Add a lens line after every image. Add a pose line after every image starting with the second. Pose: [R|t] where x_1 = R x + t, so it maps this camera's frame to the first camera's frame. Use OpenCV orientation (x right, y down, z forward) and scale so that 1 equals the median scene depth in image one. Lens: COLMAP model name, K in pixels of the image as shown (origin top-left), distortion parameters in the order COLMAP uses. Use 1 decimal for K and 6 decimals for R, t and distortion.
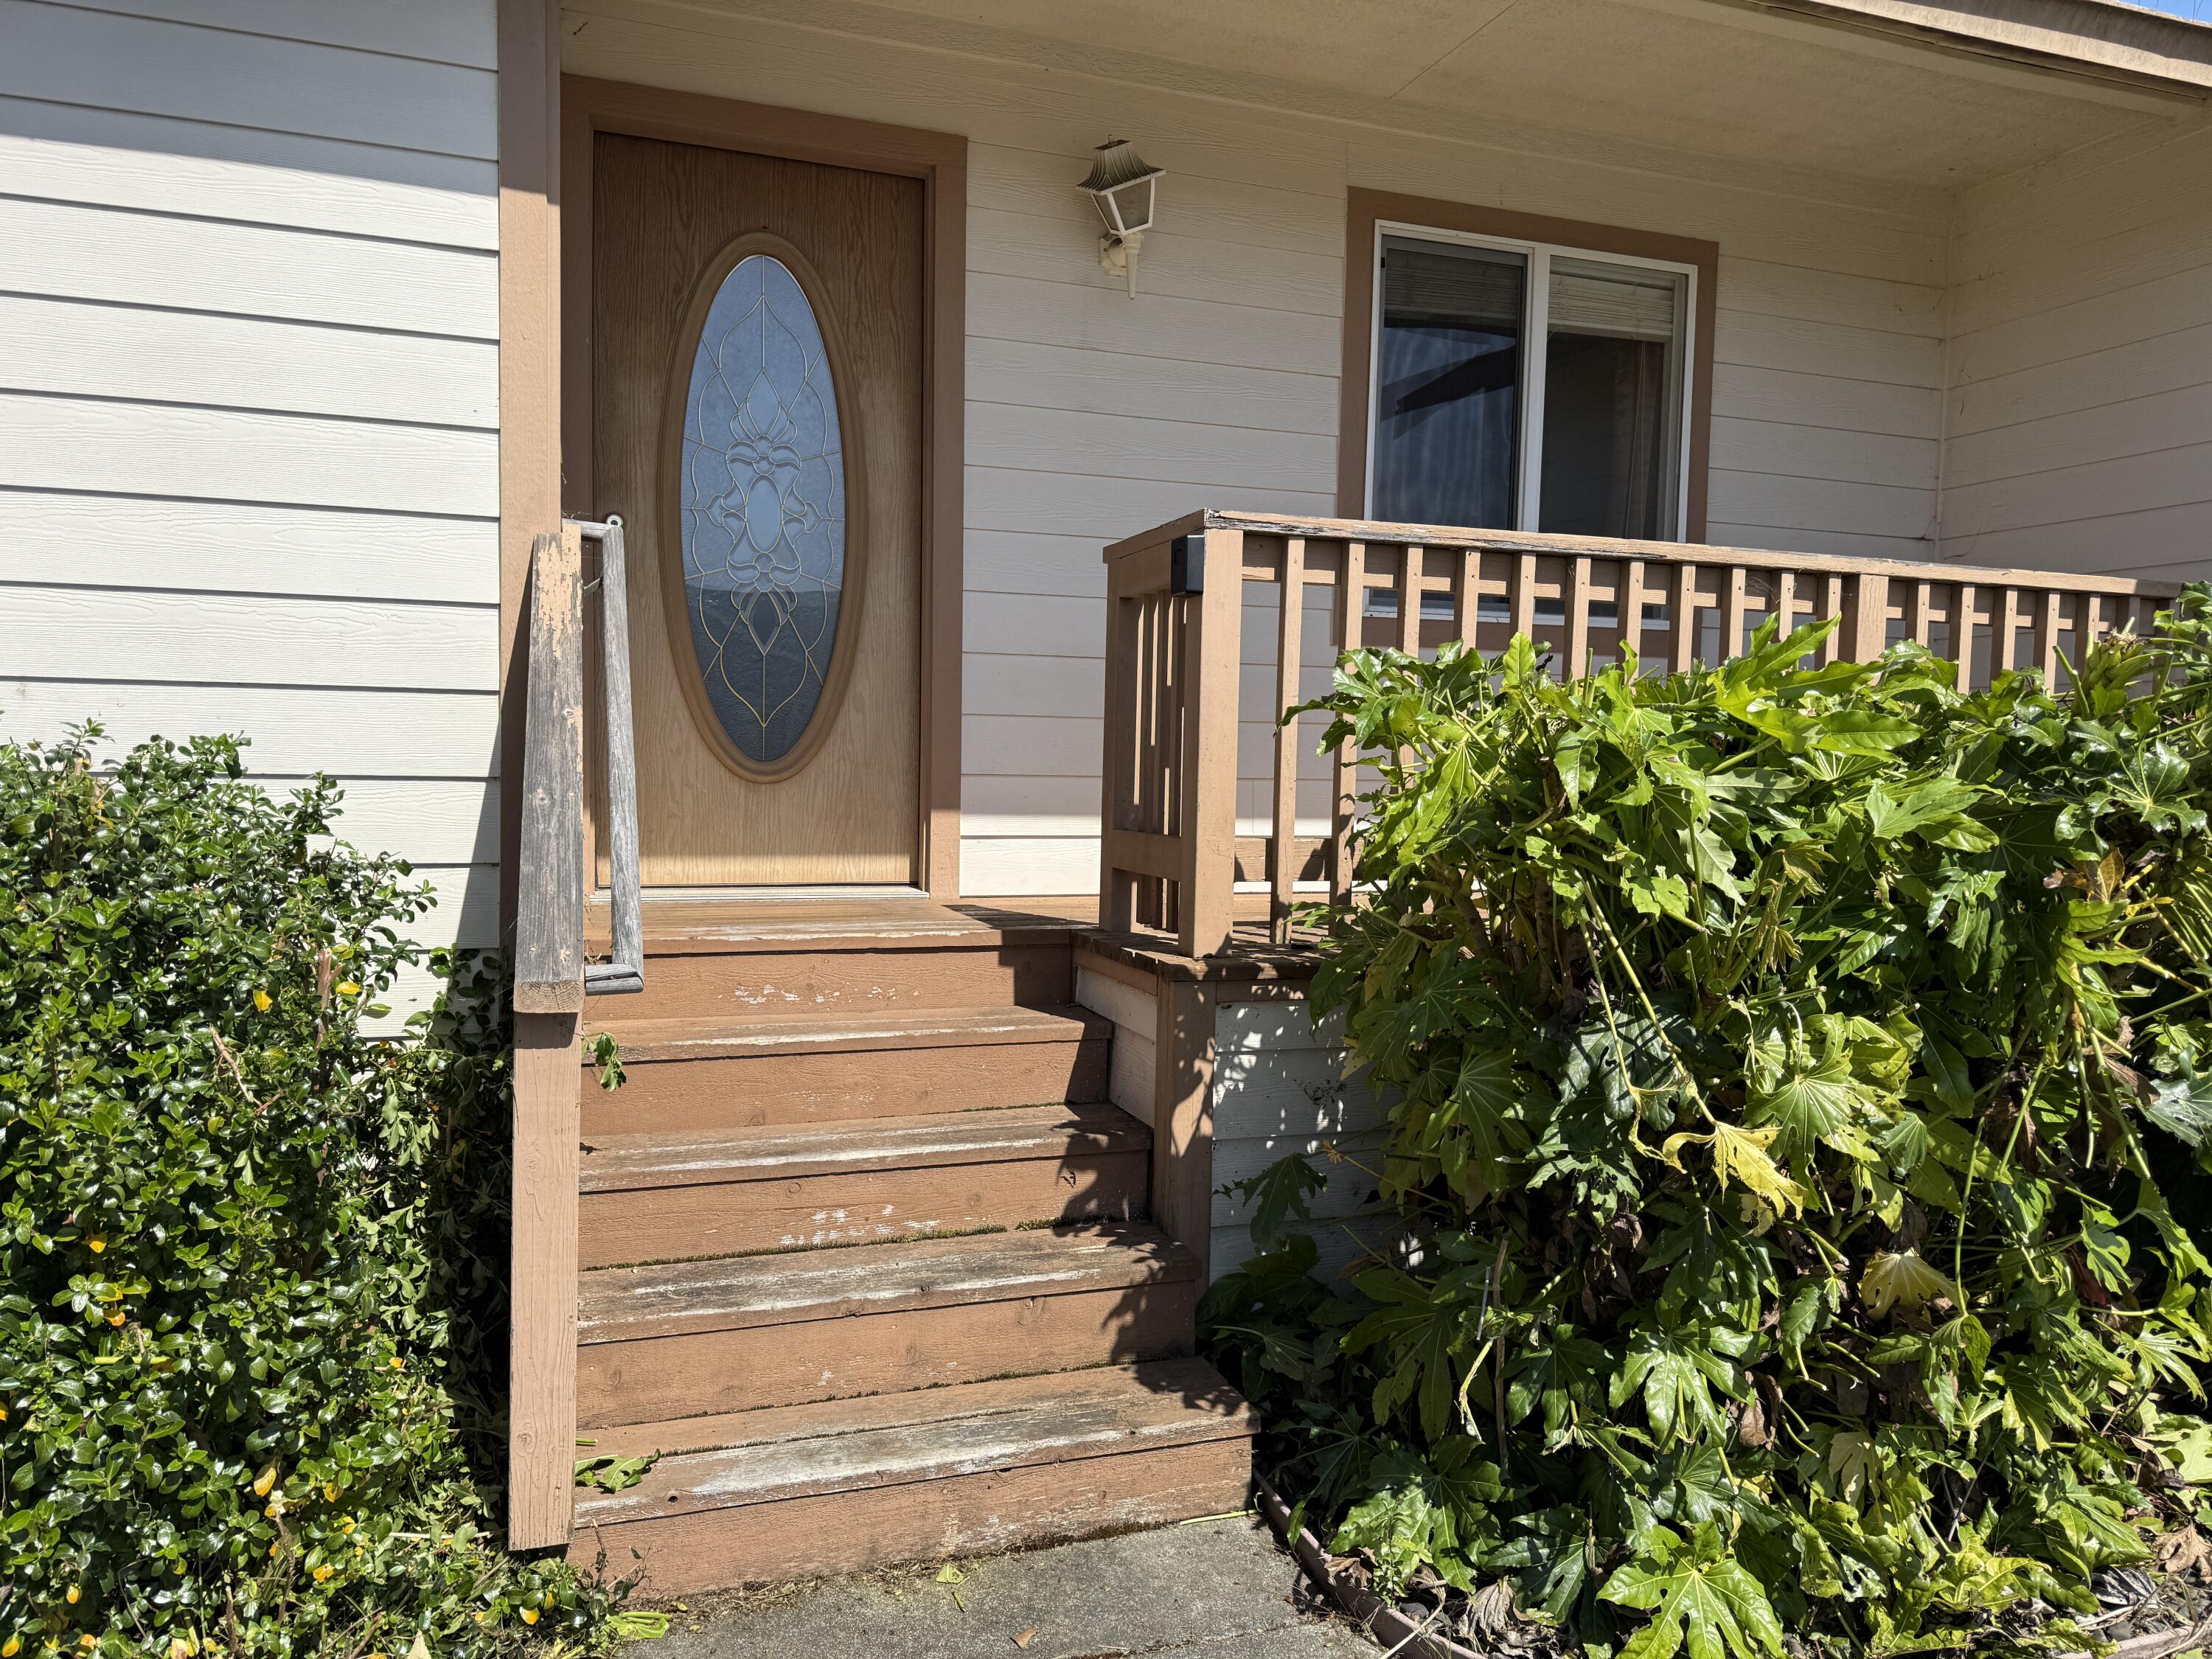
lens RADIAL K [[1560.5, 0, 1106.0], [0, 1560.5, 829.5], [0, 0, 1]] dist [0.000872, 0.000157]
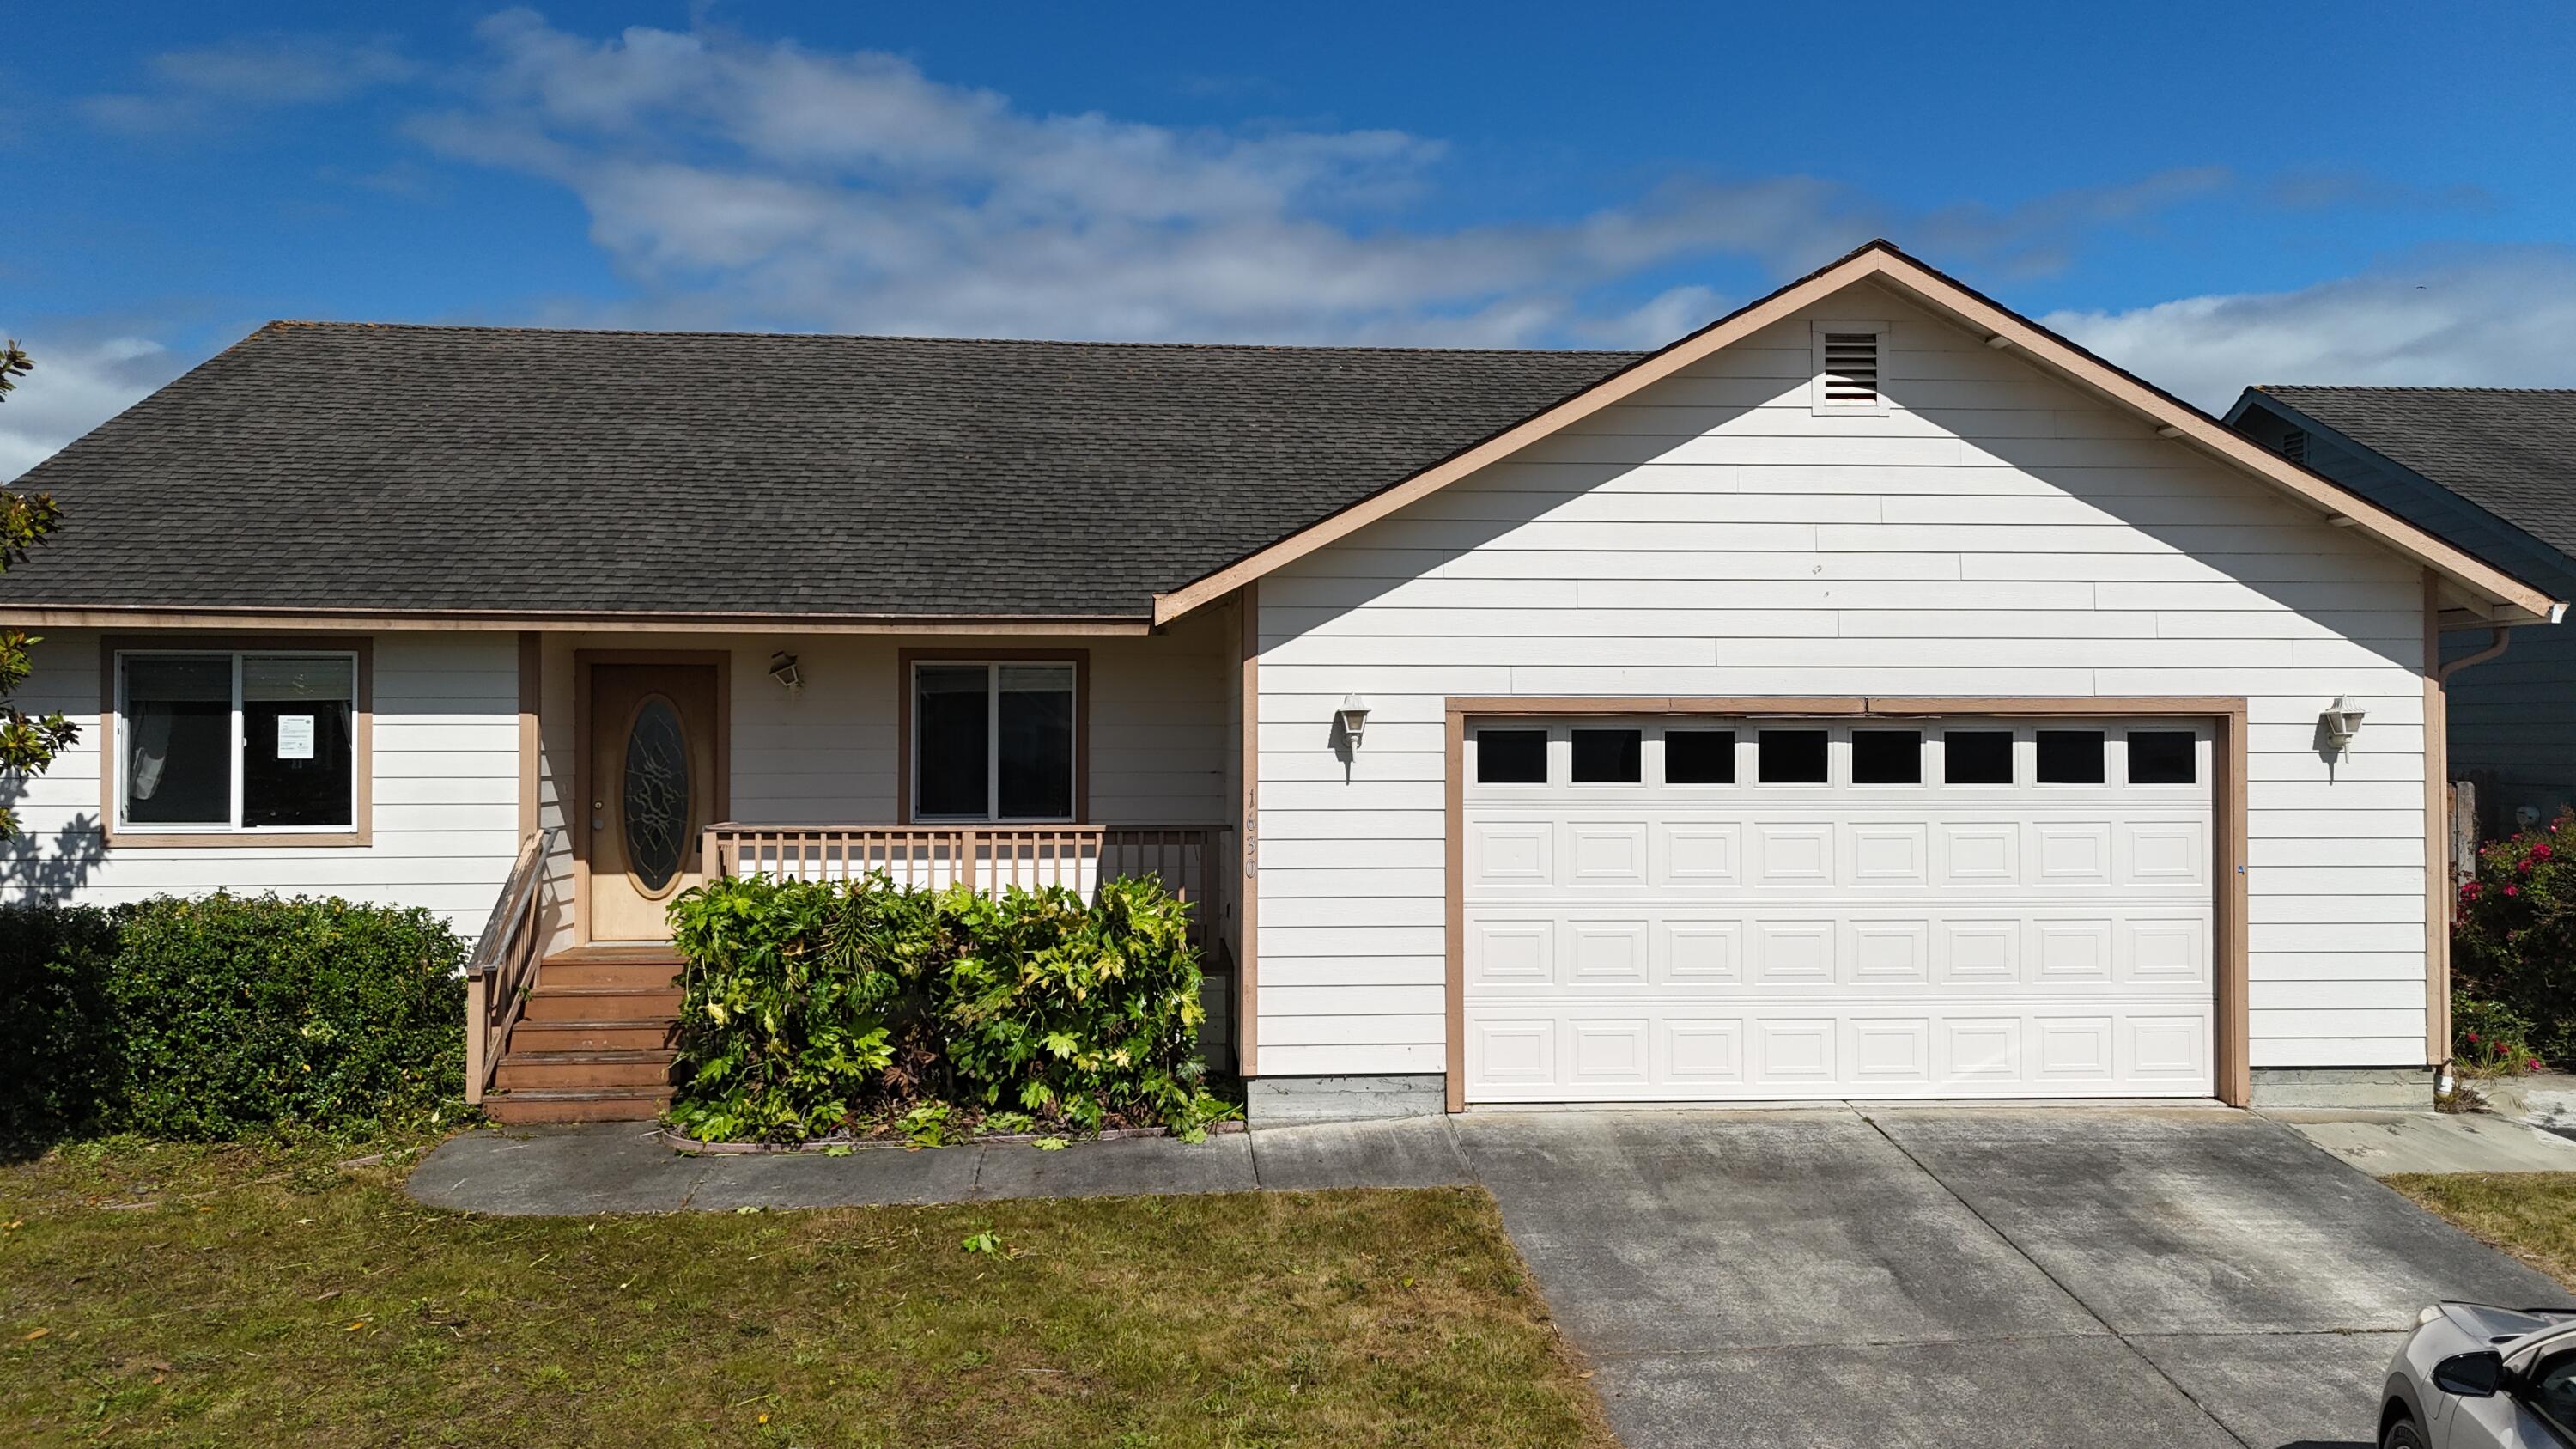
lens RADIAL K [[1898.5, 0, 1288.0], [0, 1898.5, 724.5], [0, 0, 1]] dist [0.040066, 0.045057]
pose [[0.966168, -0.023320, -0.256857, 1.827081], [0.005955, 0.997655, -0.068178, -0.113150], [0.257844, 0.064342, 0.964042, -2.044826]]
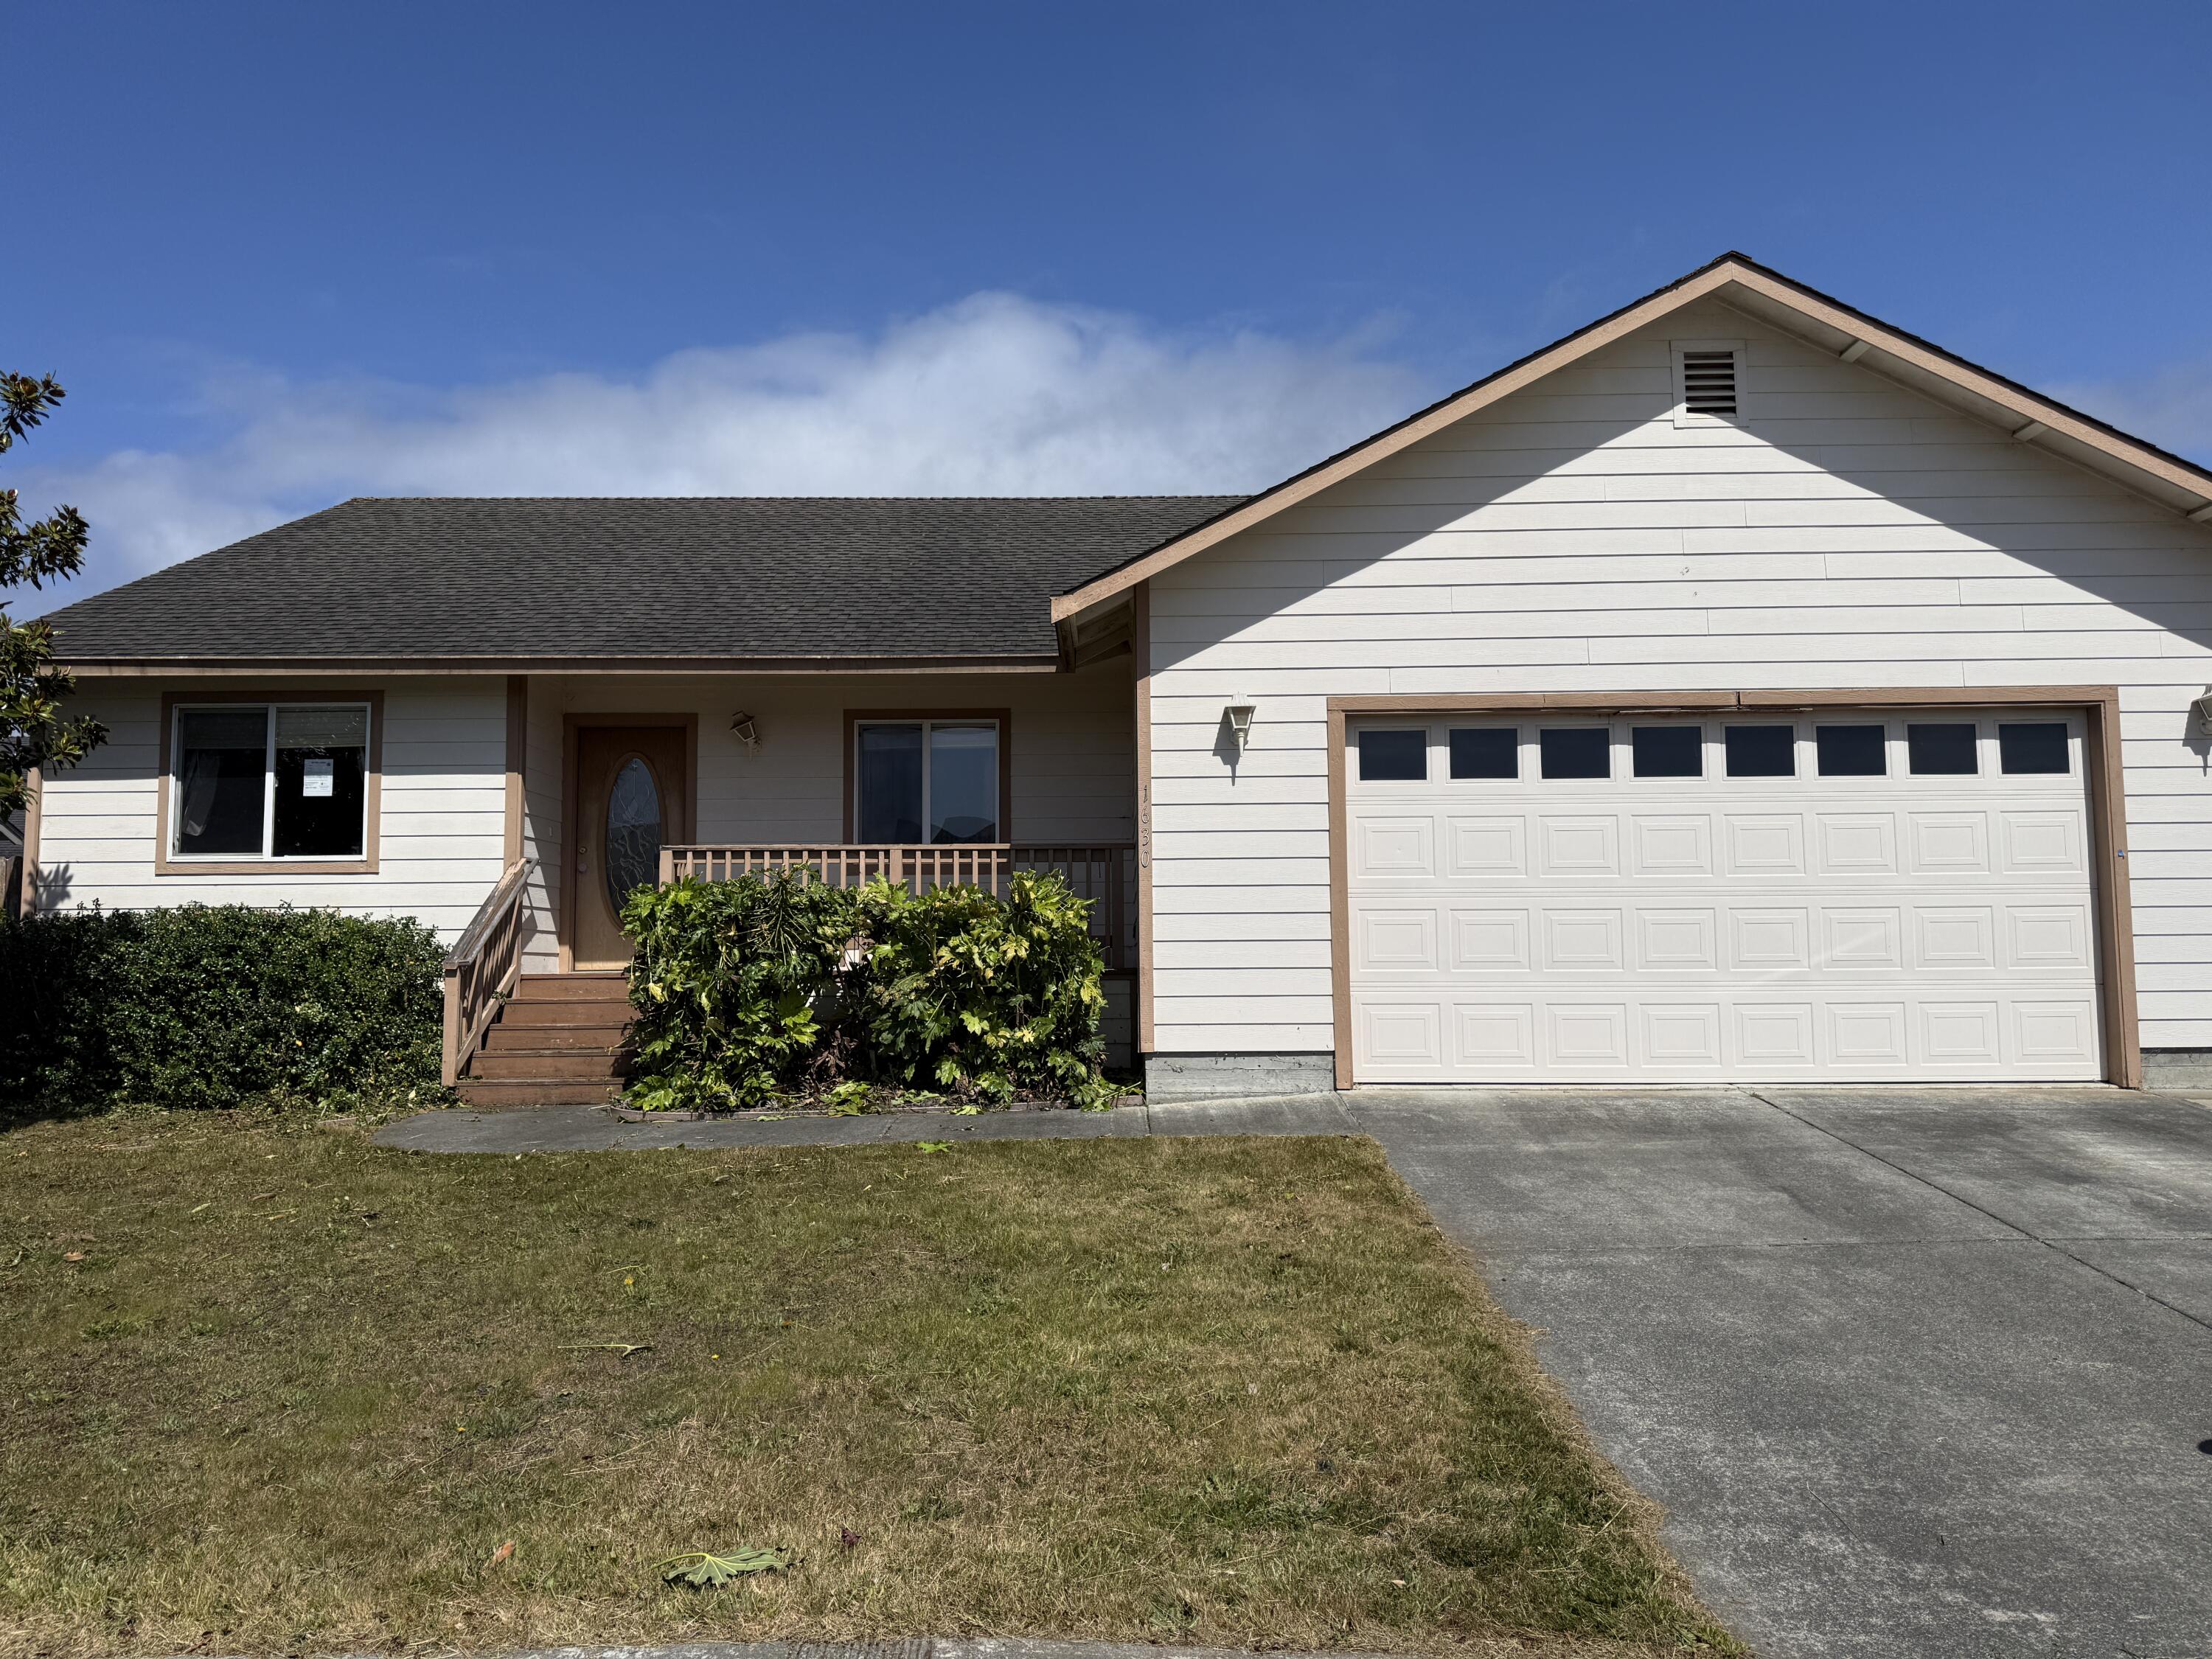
lens RADIAL K [[1552.4, 0, 1097.9], [0, 1552.4, 829.4], [0, 0, 1]] dist [0.078016, -0.080043]
pose [[0.940941, -0.056772, -0.333776, 1.798453], [0.008652, 0.989551, -0.143922, 0.230124], [0.338459, 0.132534, 0.931601, -1.647040]]
